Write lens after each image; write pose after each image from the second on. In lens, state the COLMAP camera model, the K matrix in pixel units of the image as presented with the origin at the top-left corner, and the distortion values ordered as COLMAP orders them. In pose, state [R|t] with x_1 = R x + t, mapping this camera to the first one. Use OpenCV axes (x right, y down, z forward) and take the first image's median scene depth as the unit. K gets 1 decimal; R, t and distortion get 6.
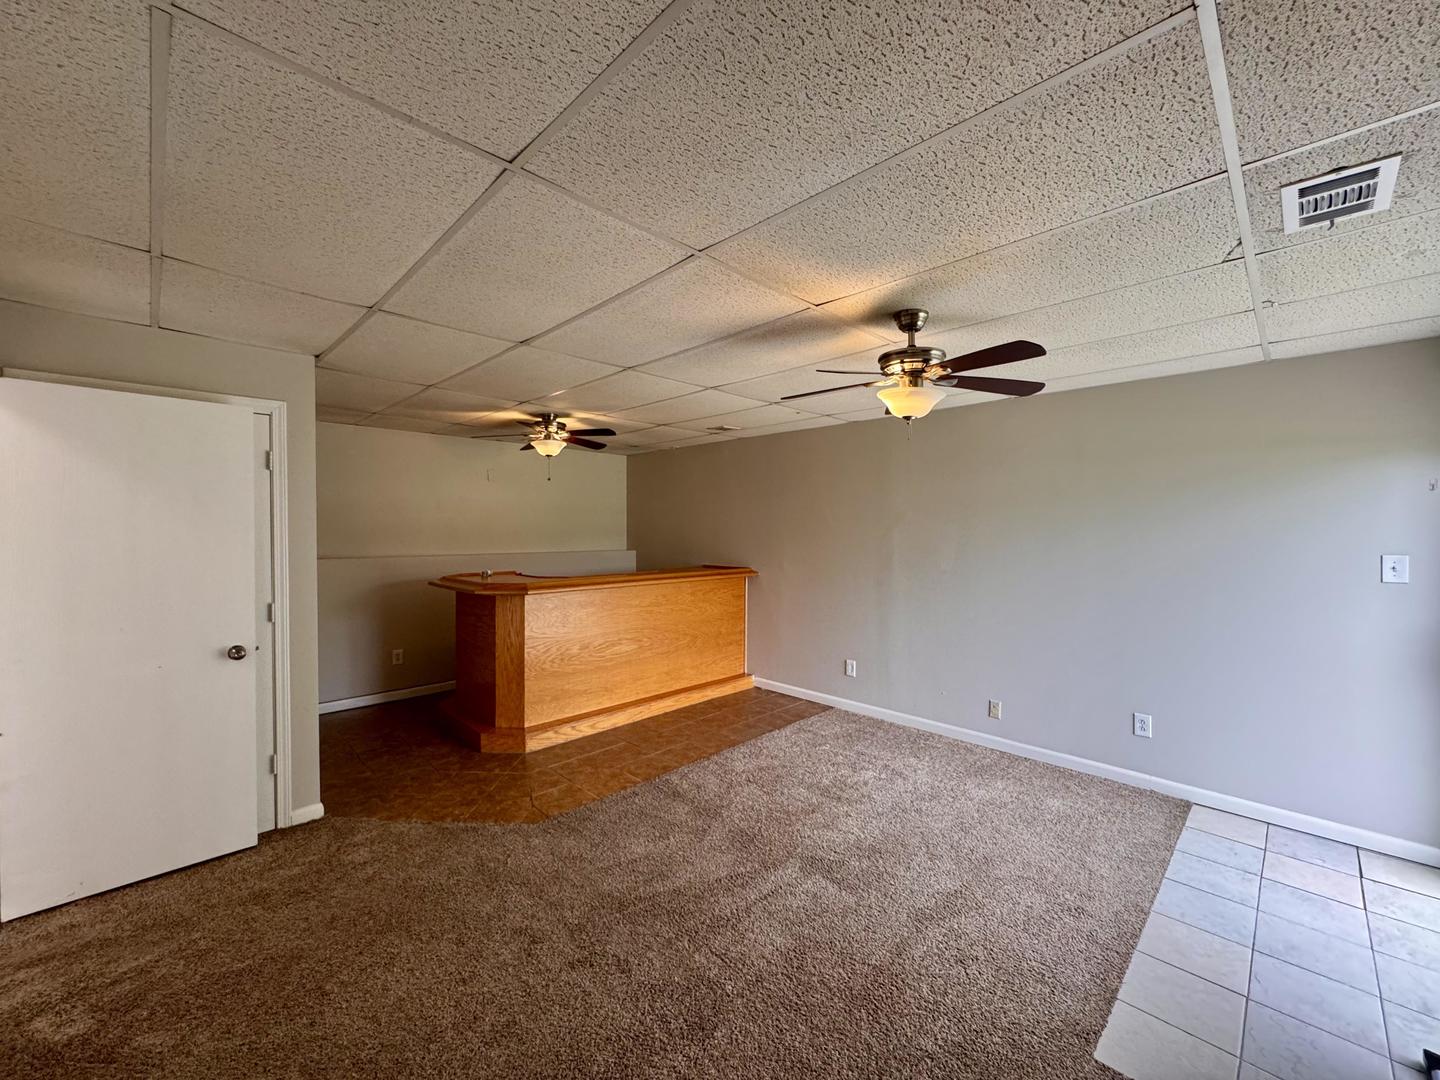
lens RADIAL K [[574.2, 0, 719.7], [0, 574.2, 537.0], [0, 0, 1]] dist [-0.001022, 0.000135]
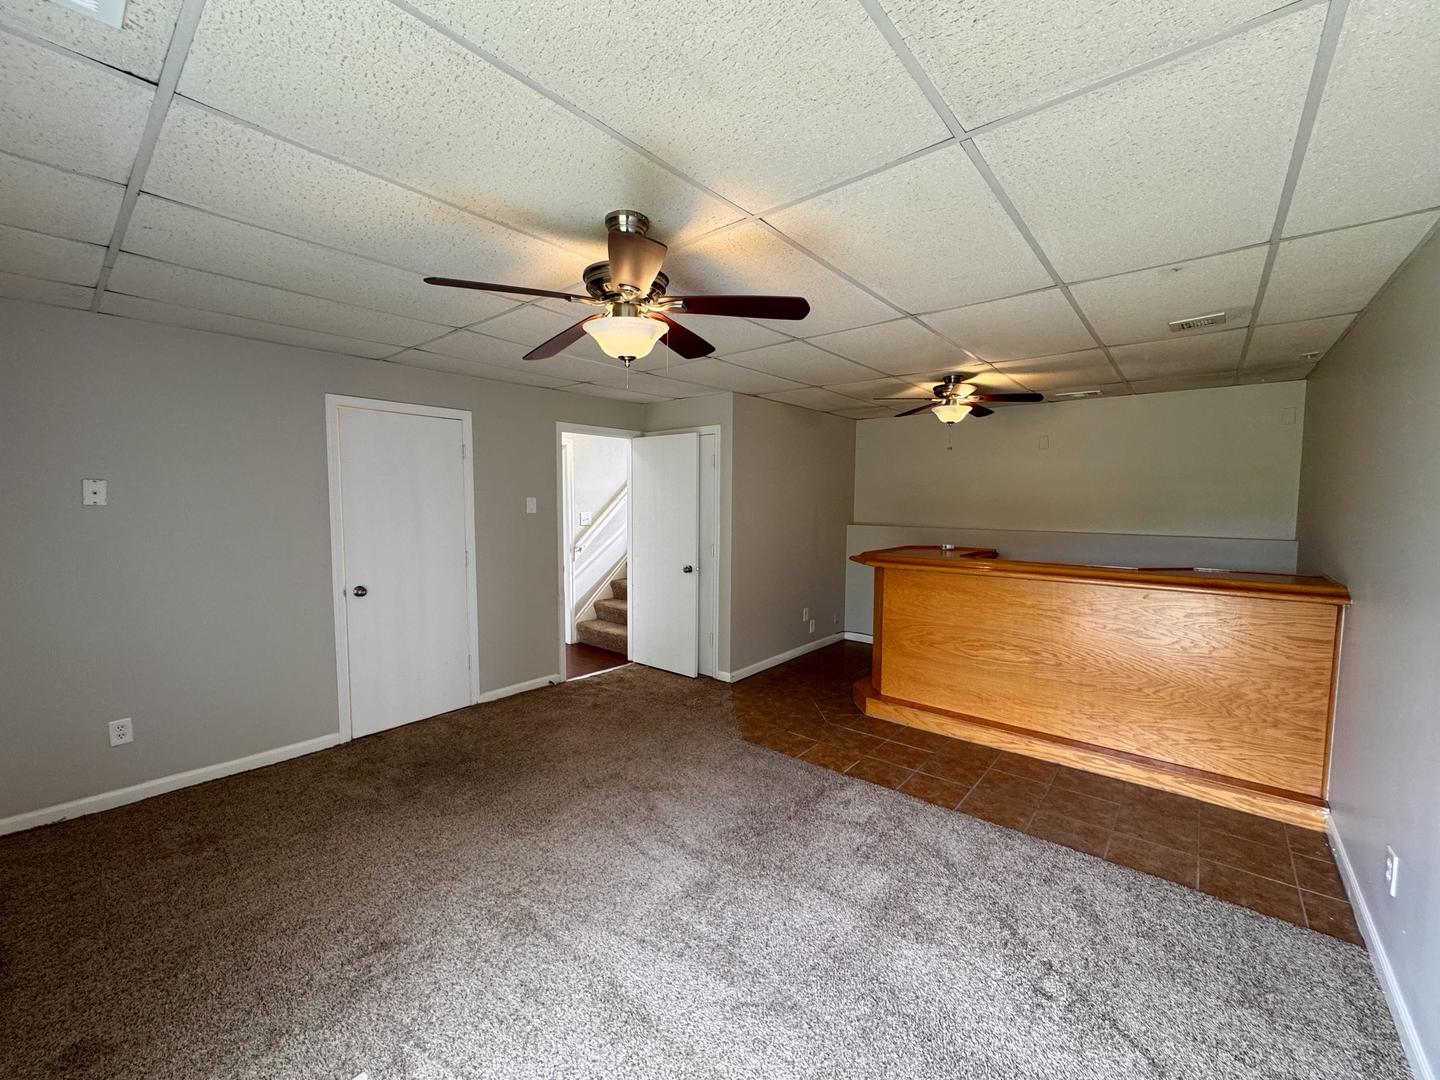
lens RADIAL K [[574.2, 0, 719.7], [0, 574.2, 537.0], [0, 0, 1]] dist [-0.001022, 0.000135]
pose [[0.094295, 0.060222, -0.993721, 0.625885], [-0.018236, 0.998106, 0.058757, -0.007701], [0.995377, 0.012581, 0.095215, 0.585393]]
